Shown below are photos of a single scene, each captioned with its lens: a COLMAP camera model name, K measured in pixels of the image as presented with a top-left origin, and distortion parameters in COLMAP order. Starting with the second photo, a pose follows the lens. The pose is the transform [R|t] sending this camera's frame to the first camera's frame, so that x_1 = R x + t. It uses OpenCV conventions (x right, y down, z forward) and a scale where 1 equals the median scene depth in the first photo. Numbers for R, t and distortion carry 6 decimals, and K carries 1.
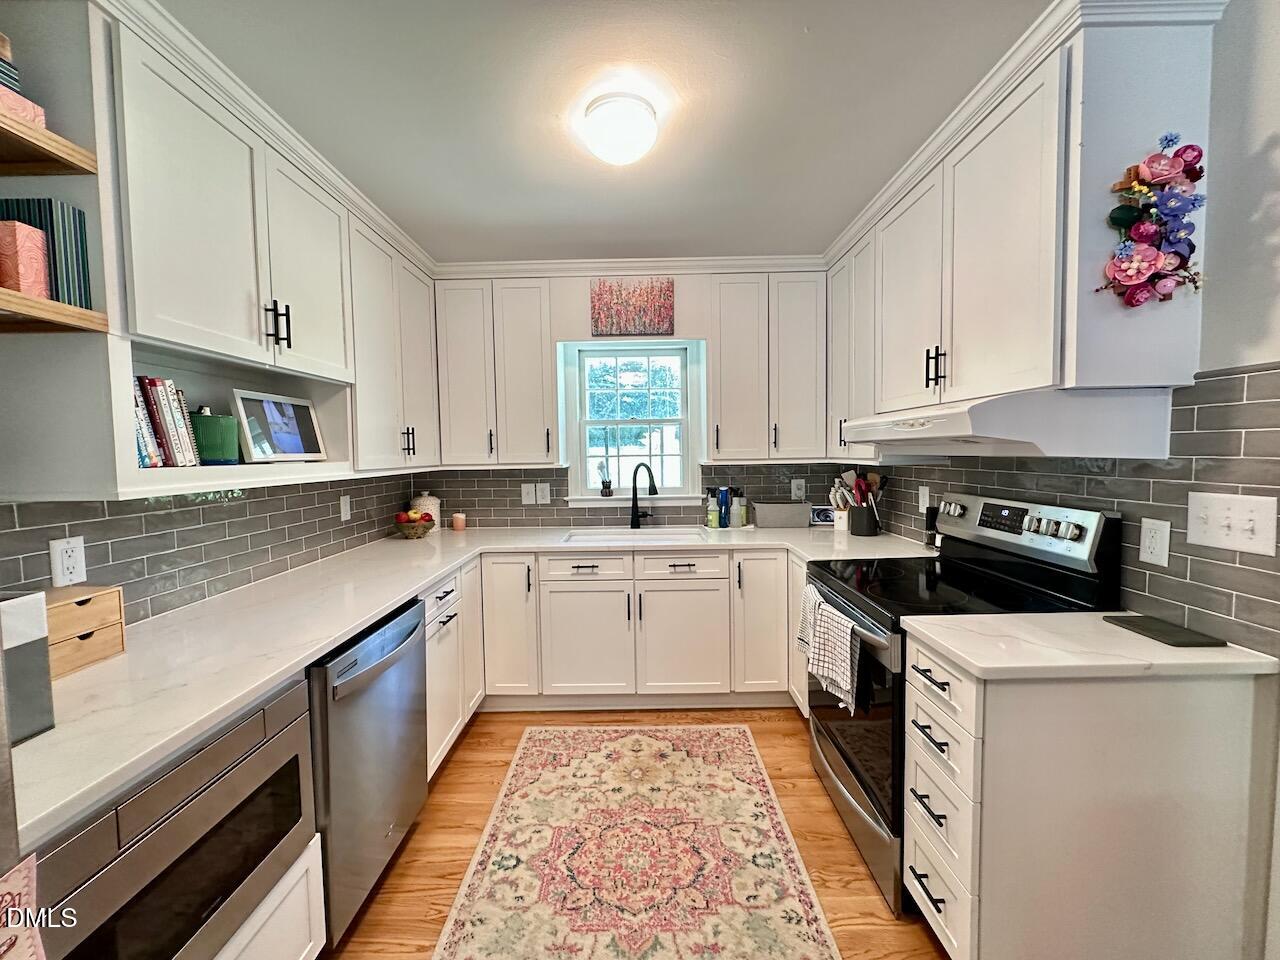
lens RADIAL K [[509.9, 0, 638.8], [0, 509.9, 479.4], [0, 0, 1]] dist [-0.003724, 0.000270]
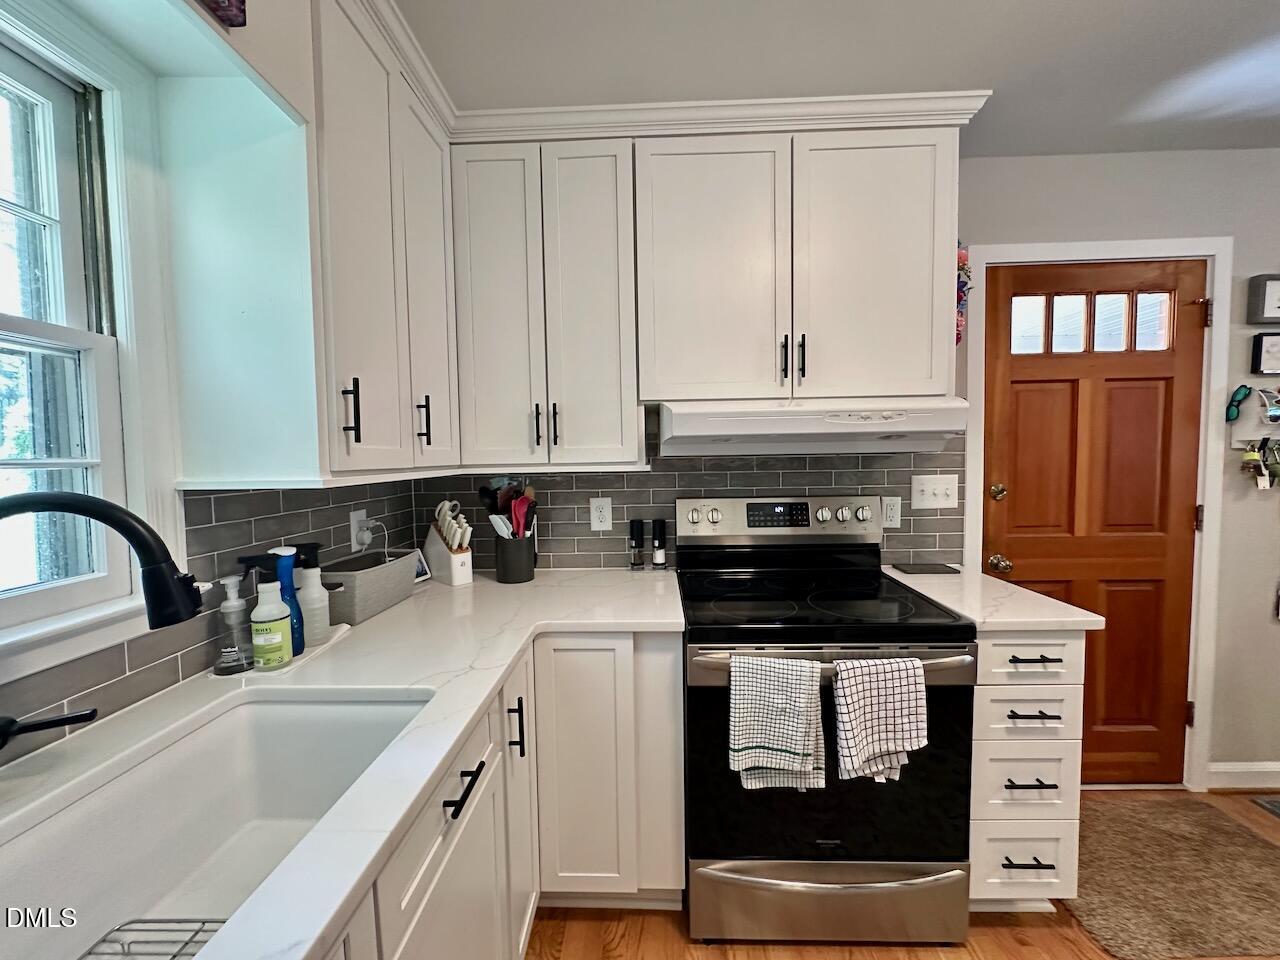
lens RADIAL K [[509.9, 0, 639.6], [0, 509.9, 480.5], [0, 0, 1]] dist [-0.003724, 0.000270]
pose [[0.024683, -0.032384, 0.999171, -0.342153], [0.070320, 0.997056, 0.030579, -0.047205], [-0.997219, 0.069507, 0.026887, 1.263717]]
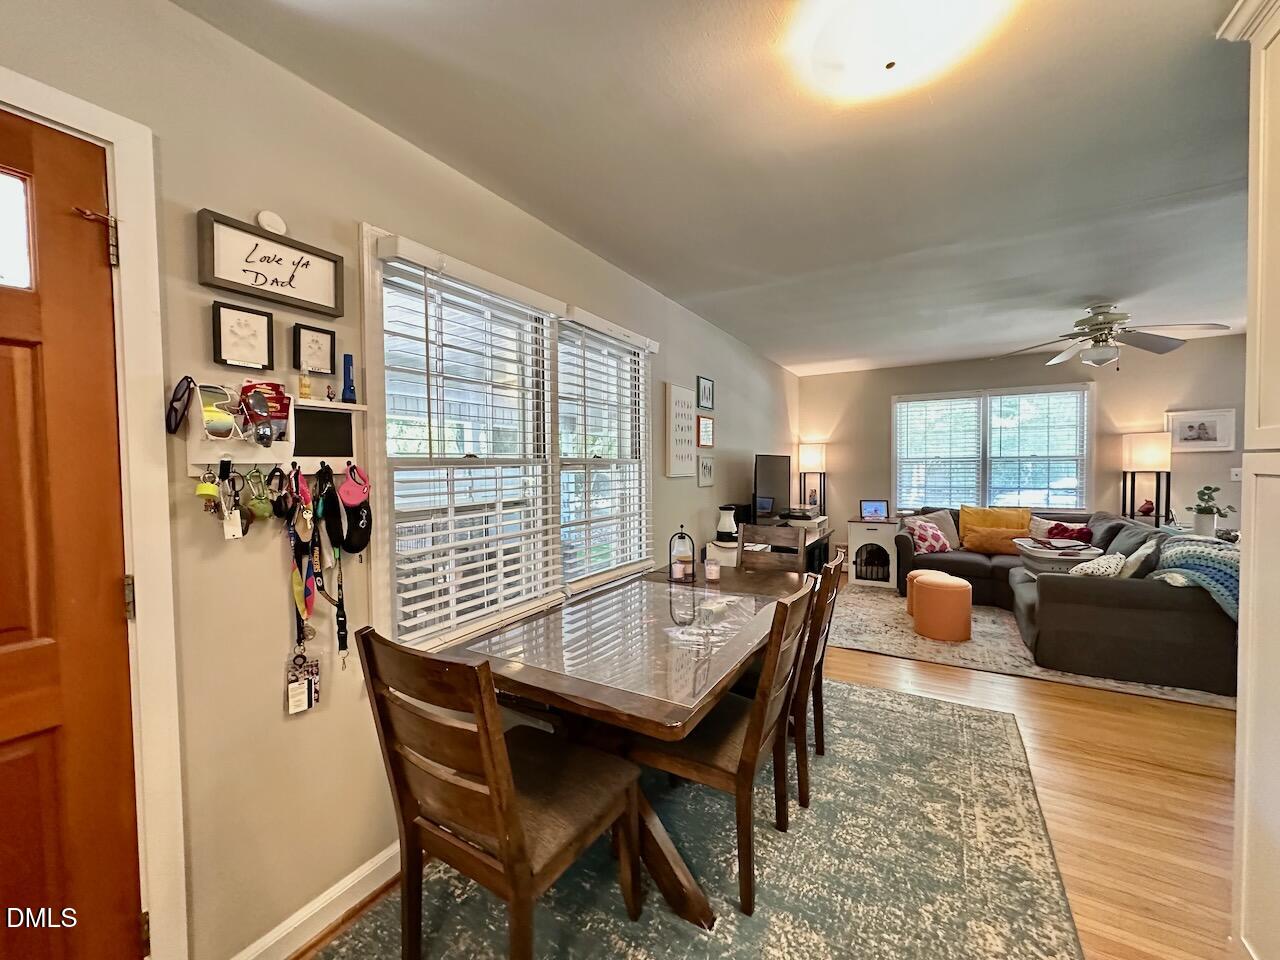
lens RADIAL K [[507.9, 0, 639.2], [0, 507.9, 478.5], [0, 0, 1]] dist [-0.000513, -0.000041]
pose [[-0.858533, 0.012211, 0.512613, -0.183140], [0.053908, 0.996326, 0.066553, -0.019826], [-0.509917, 0.084771, -0.856037, 0.652247]]
